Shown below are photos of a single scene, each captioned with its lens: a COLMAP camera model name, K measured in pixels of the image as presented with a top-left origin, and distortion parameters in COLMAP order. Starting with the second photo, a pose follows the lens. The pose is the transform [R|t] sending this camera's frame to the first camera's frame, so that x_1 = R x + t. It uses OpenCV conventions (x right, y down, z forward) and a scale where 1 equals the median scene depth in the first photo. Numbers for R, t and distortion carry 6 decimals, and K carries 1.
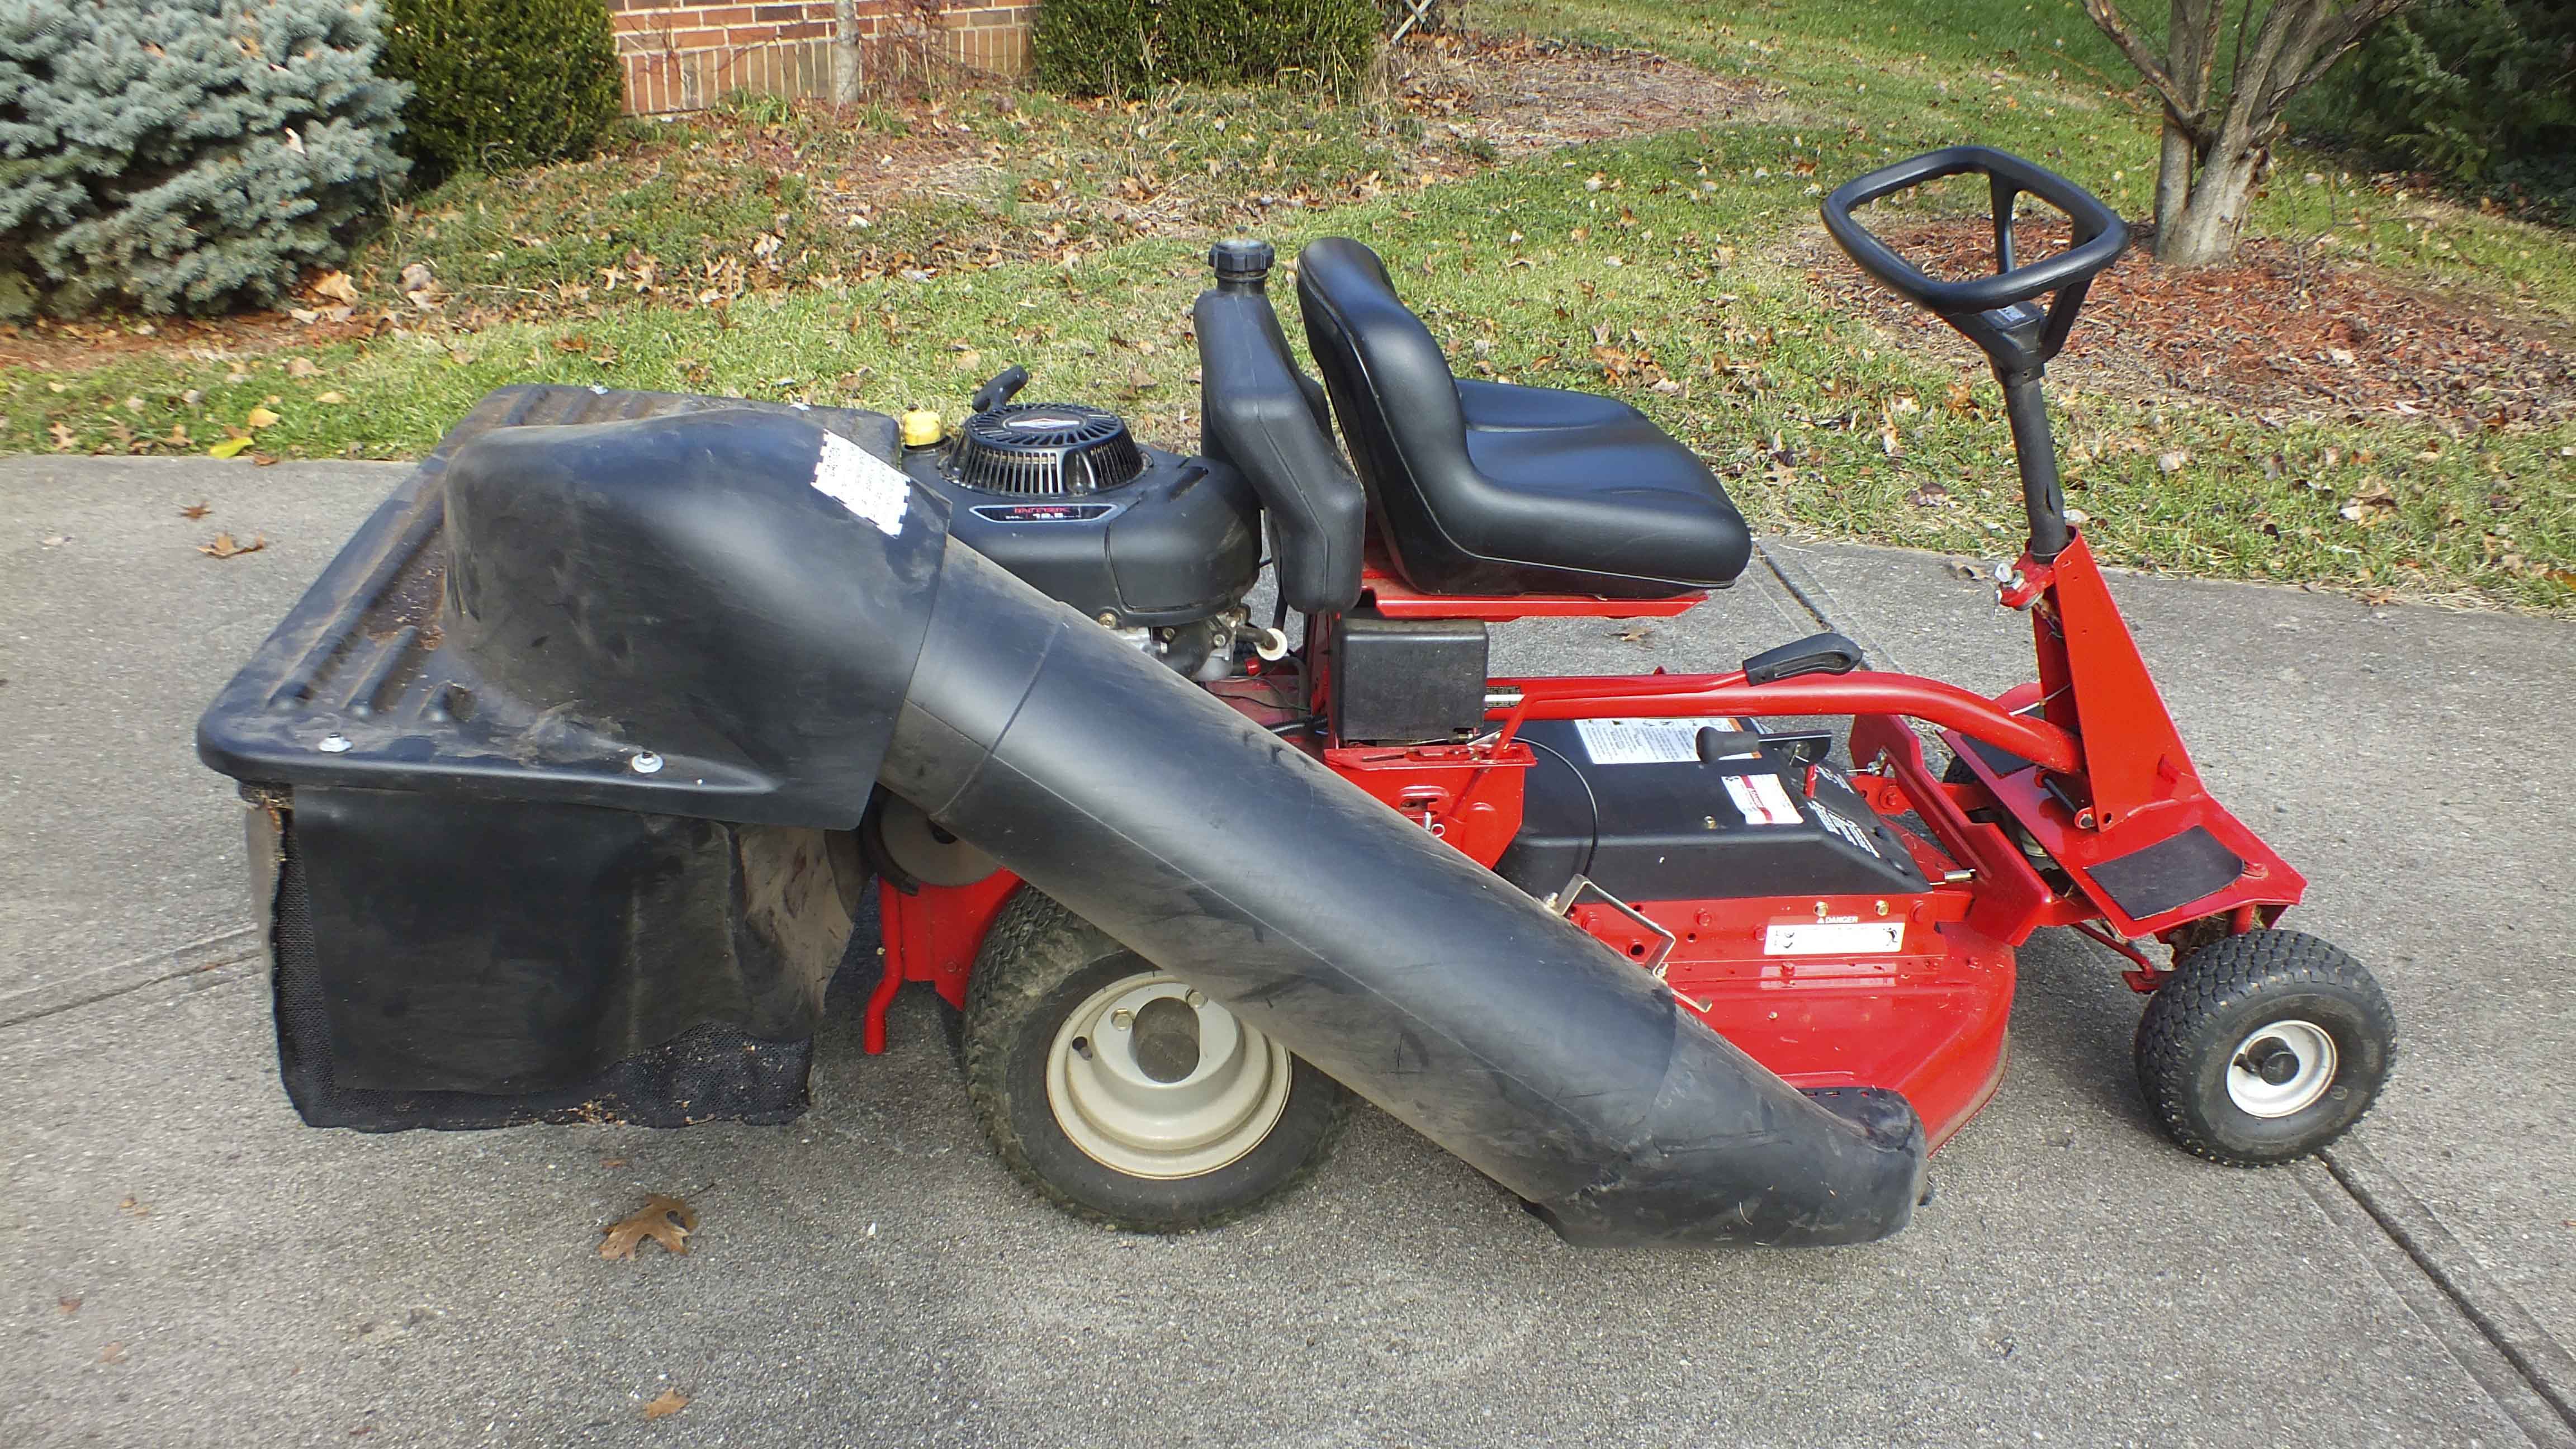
lens RADIAL K [[2226.0, 0, 999.6], [0, 2226.0, 894.3], [0, 0, 1]] dist [-0.054369, 0.058479]
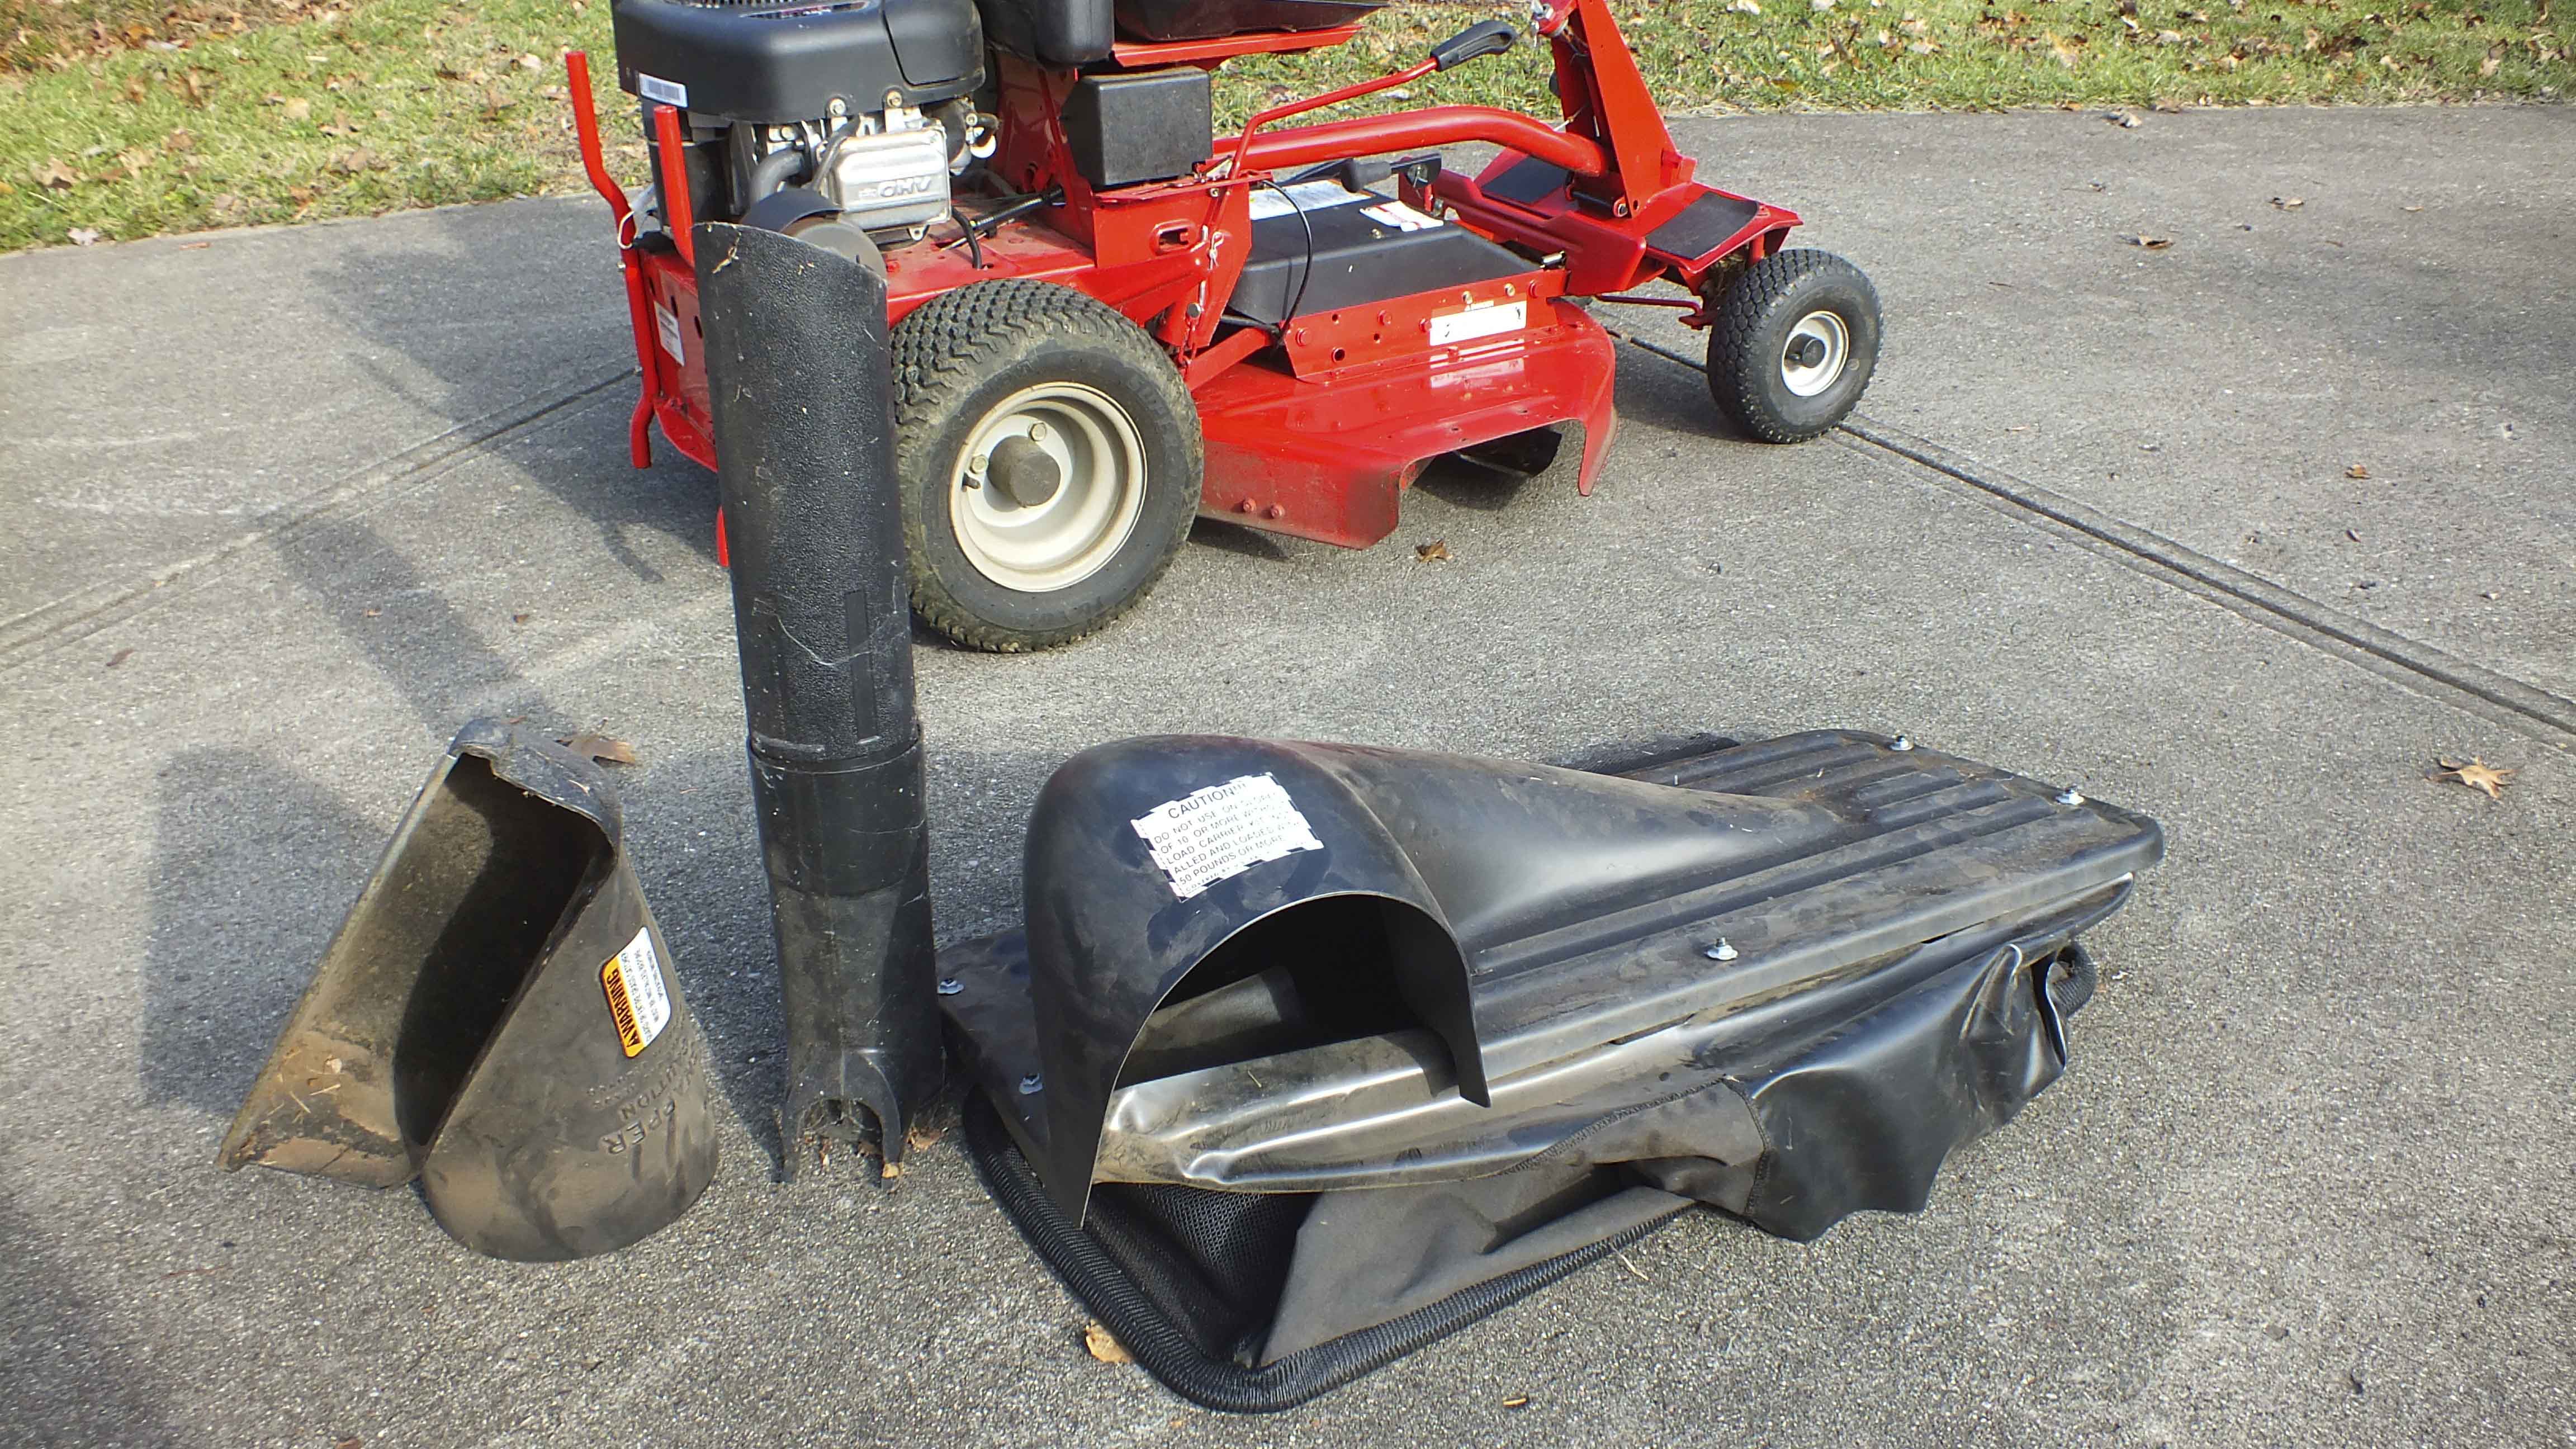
lens RADIAL K [[2245.8, 0, 1288.0], [0, 2245.8, 724.5], [0, 0, 1]] dist [-0.056007, 0.083397]
pose [[0.890520, -0.232448, 0.391078, -0.245441], [0.220857, 0.972413, 0.075067, 0.119102], [-0.397738, 0.019523, 0.917291, -0.073609]]
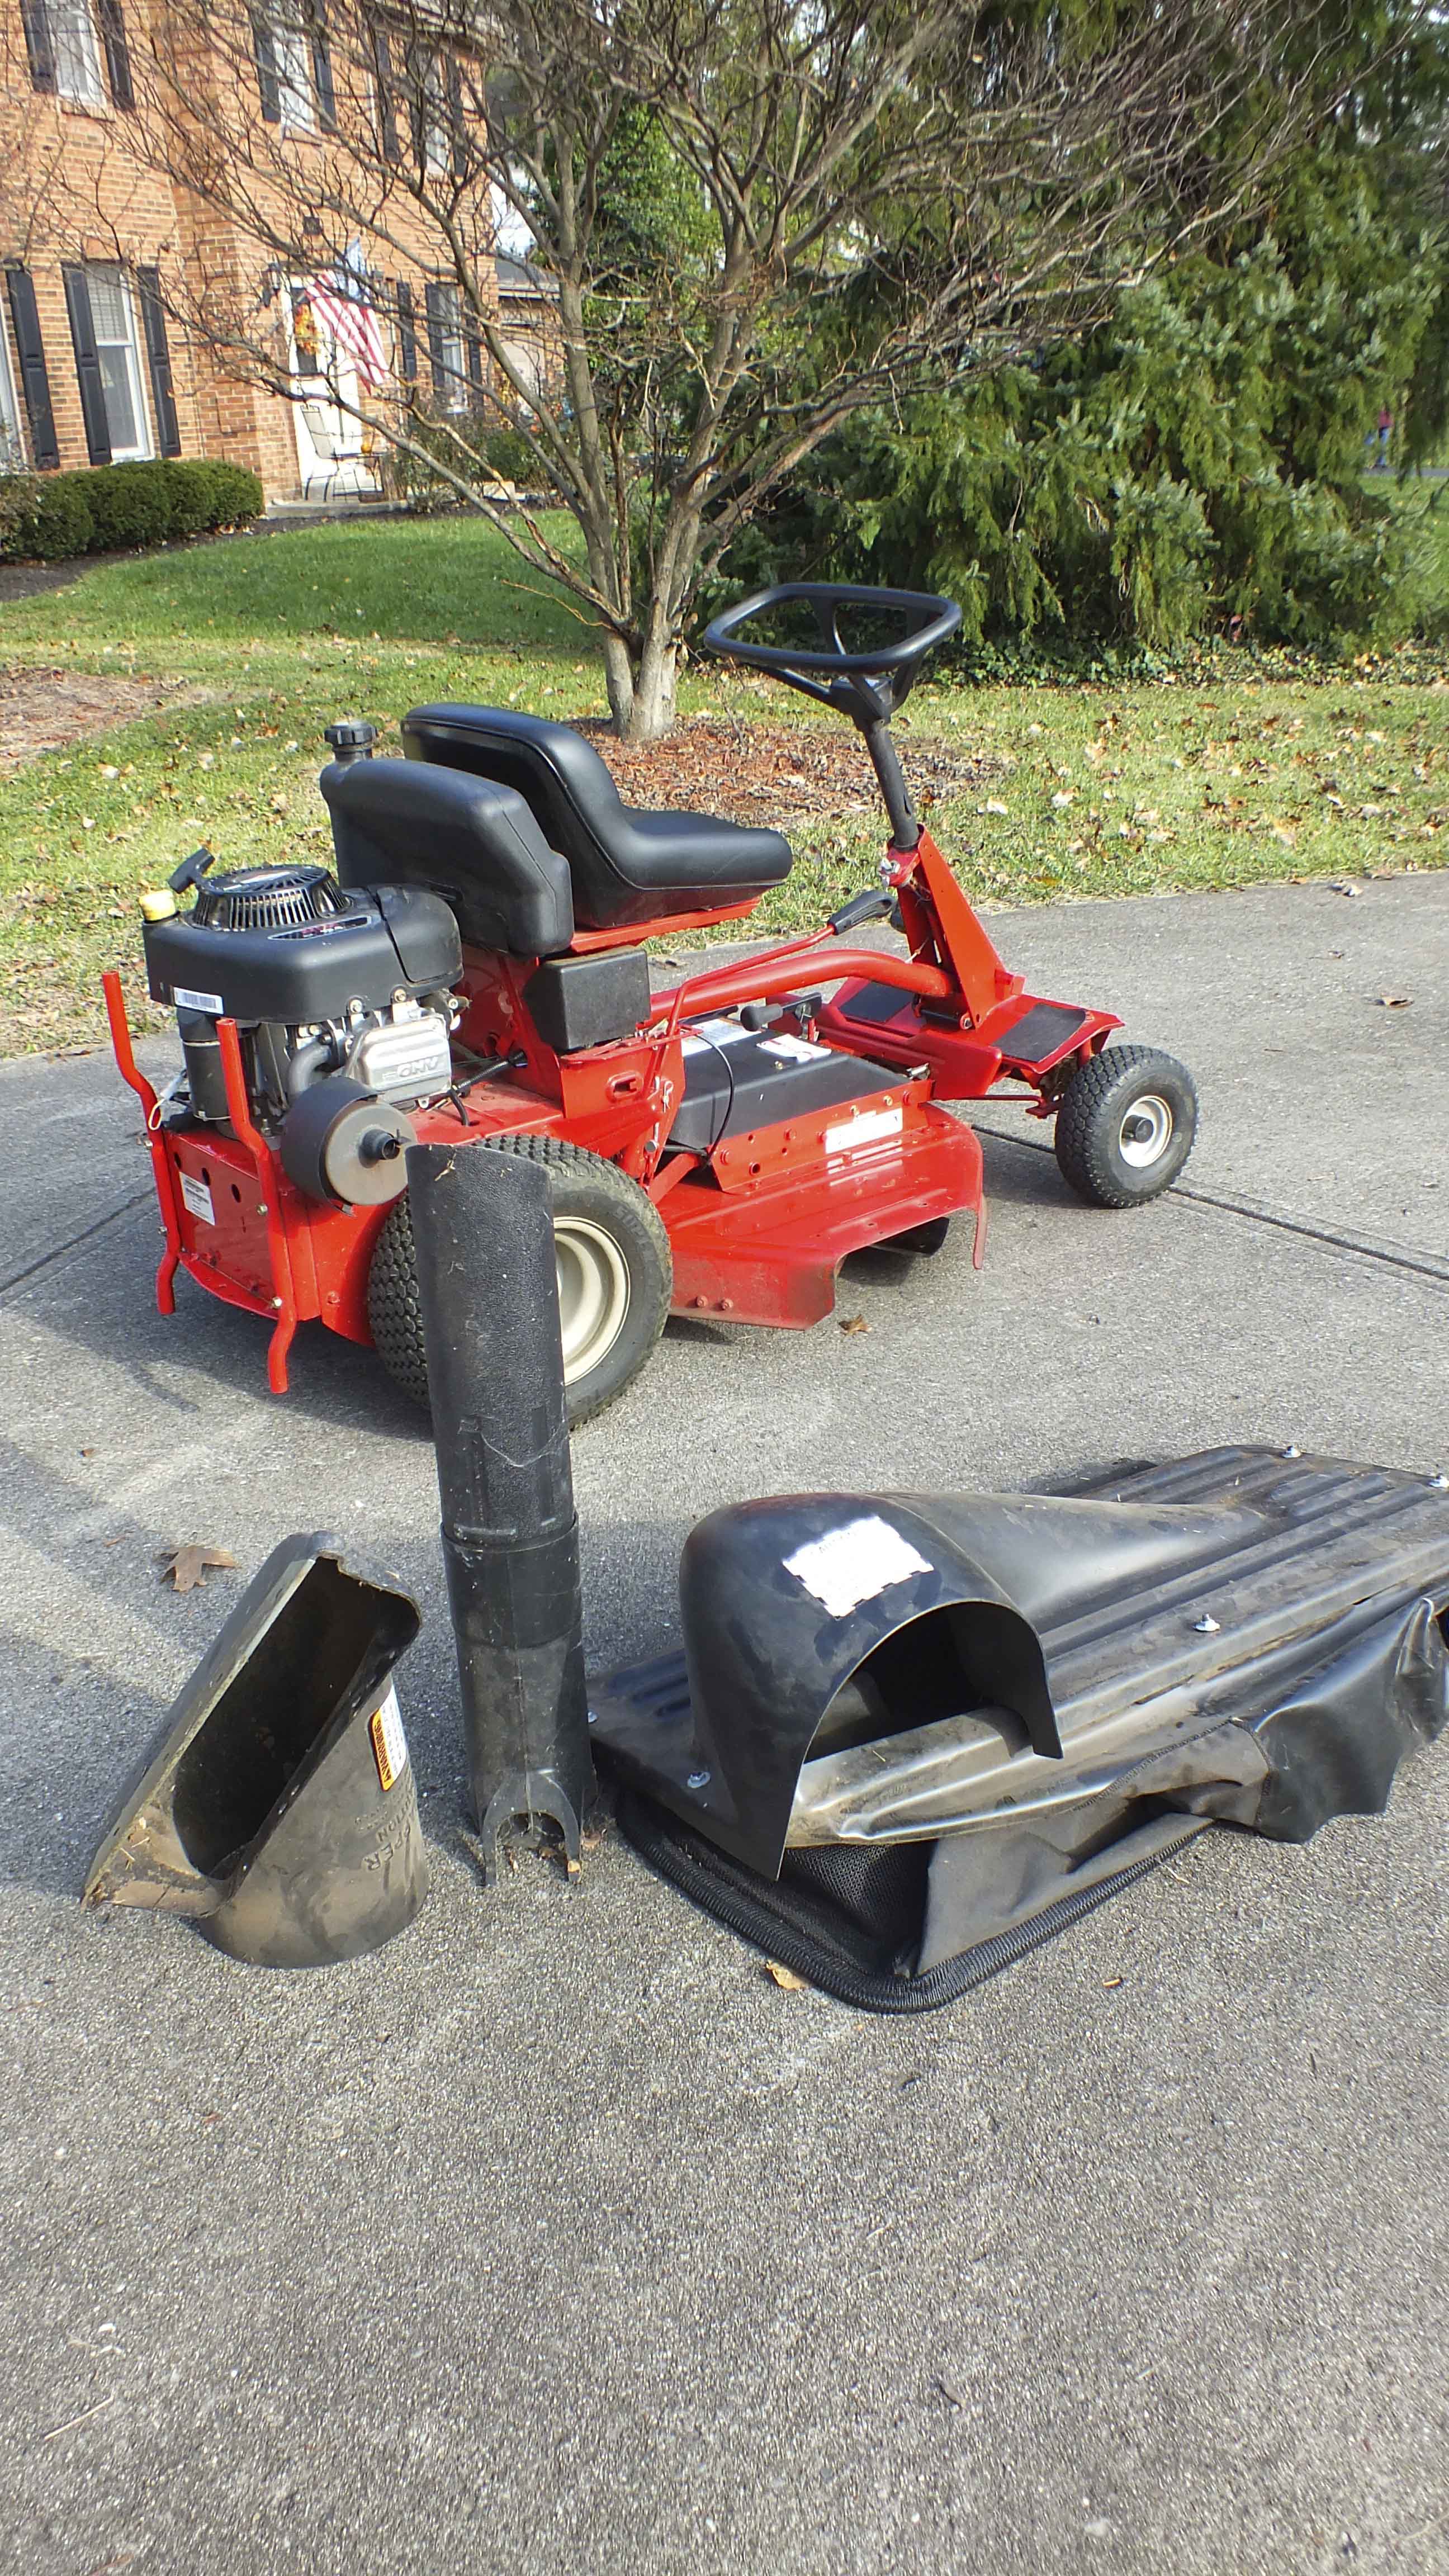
lens RADIAL K [[2127.3, 0, 724.5], [0, 2127.3, 1288.0], [0, 0, 1]] dist [0.001389, -0.051671]
pose [[0.841189, -0.271290, 0.467763, -0.372799], [0.304806, 0.952405, 0.004229, 0.084232], [-0.446647, 0.139020, 0.883844, -0.160106]]
